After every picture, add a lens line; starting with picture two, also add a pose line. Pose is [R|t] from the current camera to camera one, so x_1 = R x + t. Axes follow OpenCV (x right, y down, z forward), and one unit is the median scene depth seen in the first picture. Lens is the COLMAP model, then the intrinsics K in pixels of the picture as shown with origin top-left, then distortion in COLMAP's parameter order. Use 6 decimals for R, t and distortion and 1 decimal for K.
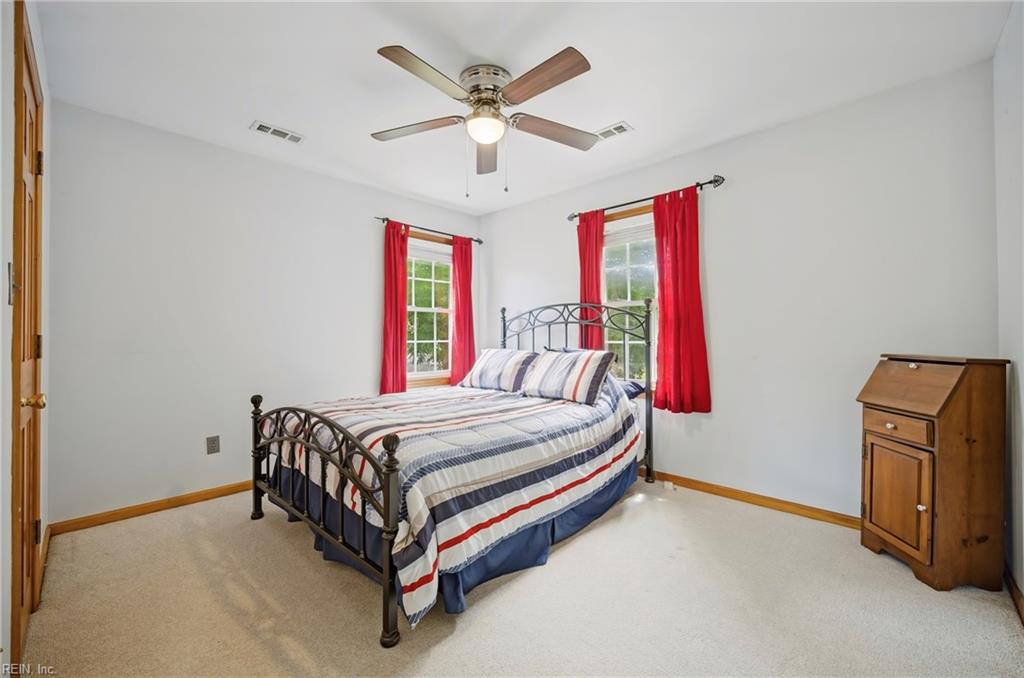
lens RADIAL K [[409.0, 0, 512.7], [0, 409.0, 339.7], [0, 0, 1]] dist [-0.002320, 0.000005]
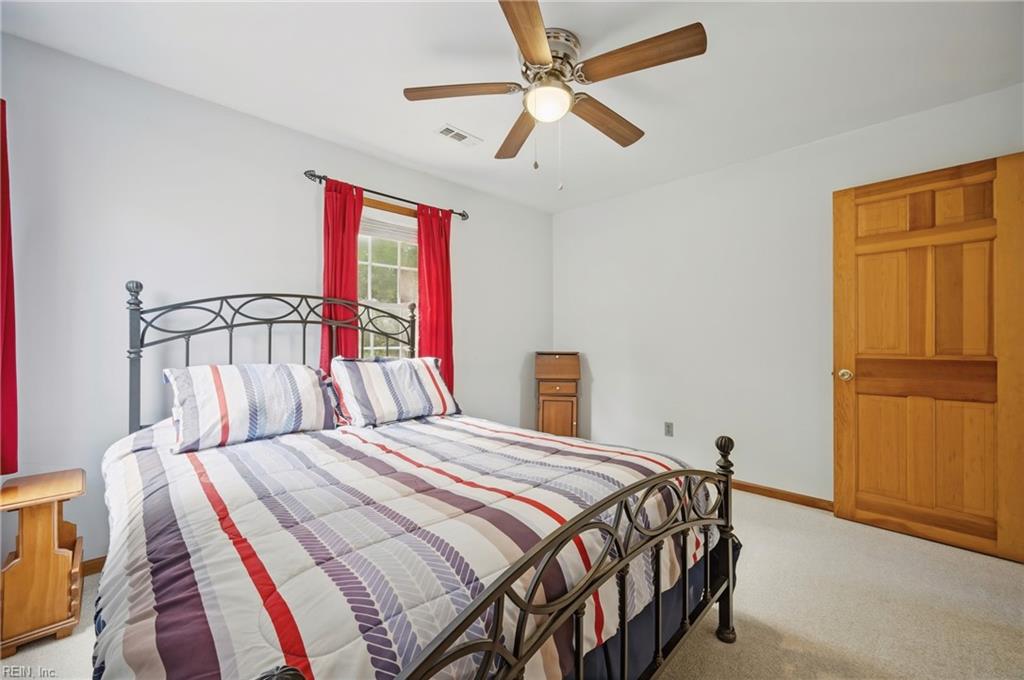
lens RADIAL K [[409.0, 0, 512.7], [0, 409.0, 338.2], [0, 0, 1]] dist [-0.002320, 0.000005]
pose [[0.029445, 0.000240, 0.999566, -0.561738], [-0.000474, 1.000000, -0.000226, -0.014473], [-0.999566, -0.000467, 0.029446, 0.630322]]
